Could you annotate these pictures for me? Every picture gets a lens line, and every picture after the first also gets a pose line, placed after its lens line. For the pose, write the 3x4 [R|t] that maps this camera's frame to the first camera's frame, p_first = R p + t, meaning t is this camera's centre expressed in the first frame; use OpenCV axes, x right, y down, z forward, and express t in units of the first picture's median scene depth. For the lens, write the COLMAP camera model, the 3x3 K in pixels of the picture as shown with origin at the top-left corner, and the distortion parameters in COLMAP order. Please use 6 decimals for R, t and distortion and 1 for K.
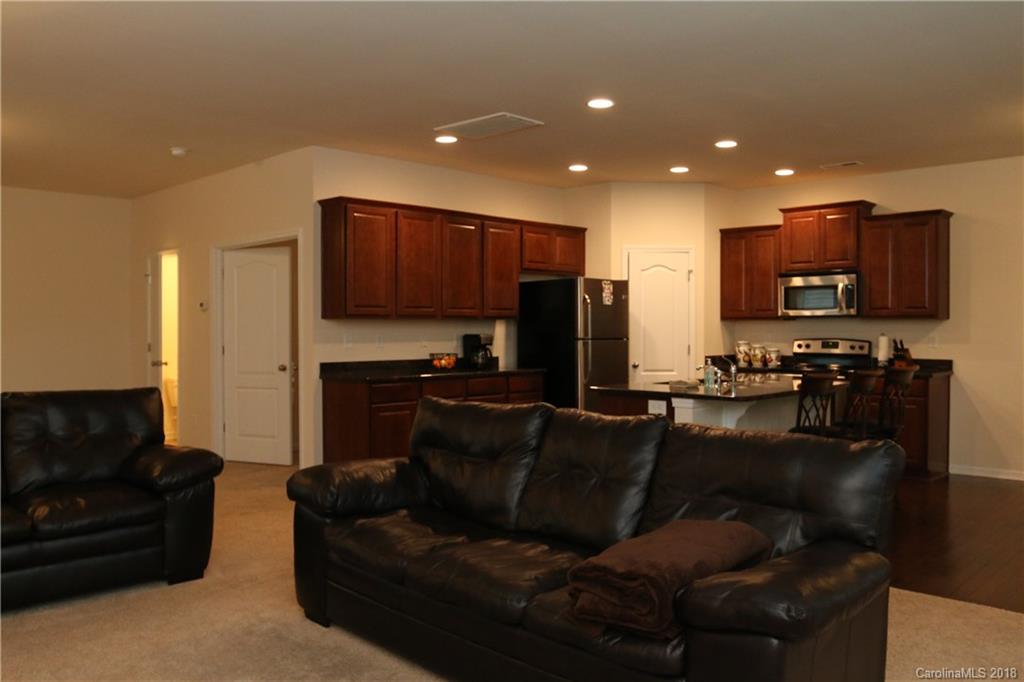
lens RADIAL K [[825.0, 0, 509.7], [0, 825.0, 335.1], [0, 0, 1]] dist [-0.074194, 0.043508]
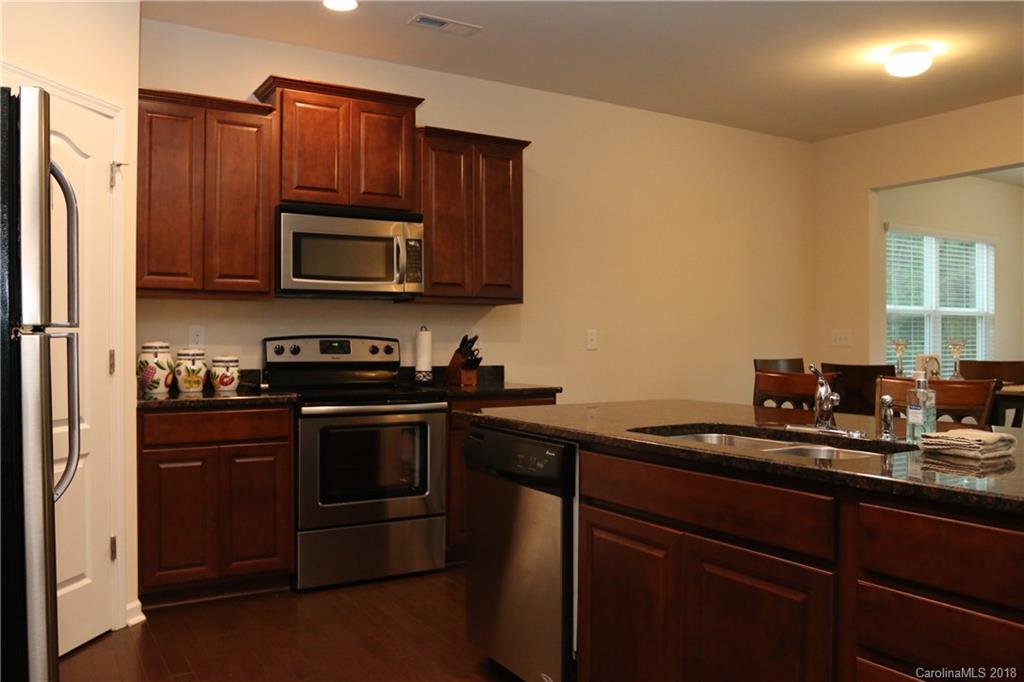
lens RADIAL K [[825.0, 0, 515.3], [0, 825.0, 336.7], [0, 0, 1]] dist [-0.074194, 0.043508]
pose [[0.256432, 0.003289, 0.966557, -0.113803], [0.009682, 0.999935, -0.005971, 0.009650], [-0.966514, 0.010889, 0.256384, 0.743155]]
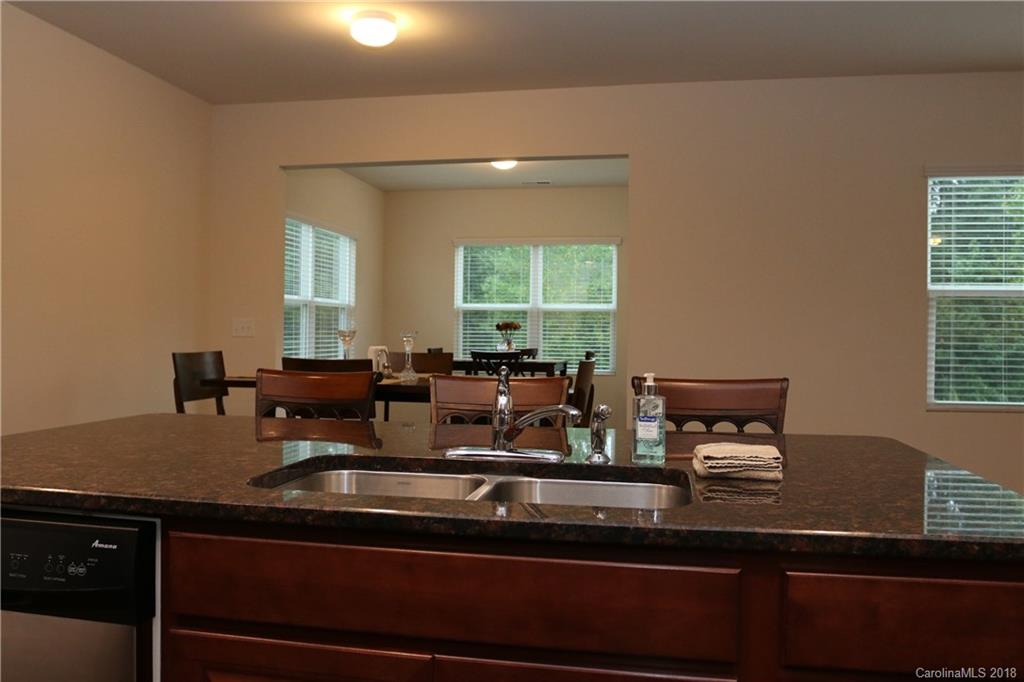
lens RADIAL K [[825.0, 0, 509.6], [0, 825.0, 332.7], [0, 0, 1]] dist [-0.074194, 0.043508]
pose [[-0.534114, -0.006479, 0.845388, -0.031154], [-0.002577, 0.999978, 0.006035, 0.009085], [-0.845409, 0.001045, -0.534119, 0.798827]]
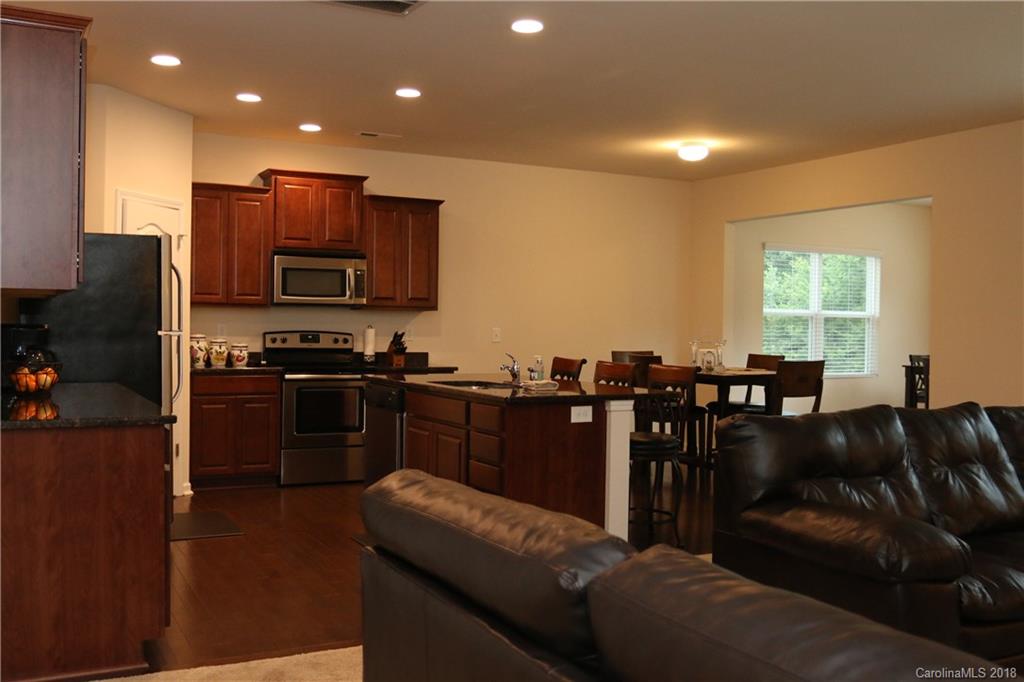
lens RADIAL K [[955.4, 0, 511.6], [0, 955.4, 340.6], [0, 0, 1]] dist [-0.035885, 0.000000]
pose [[0.308669, -0.010945, 0.951107, -0.491482], [-0.004389, 0.999907, 0.012931, 0.000569], [-0.951160, -0.008166, 0.308592, 0.494825]]
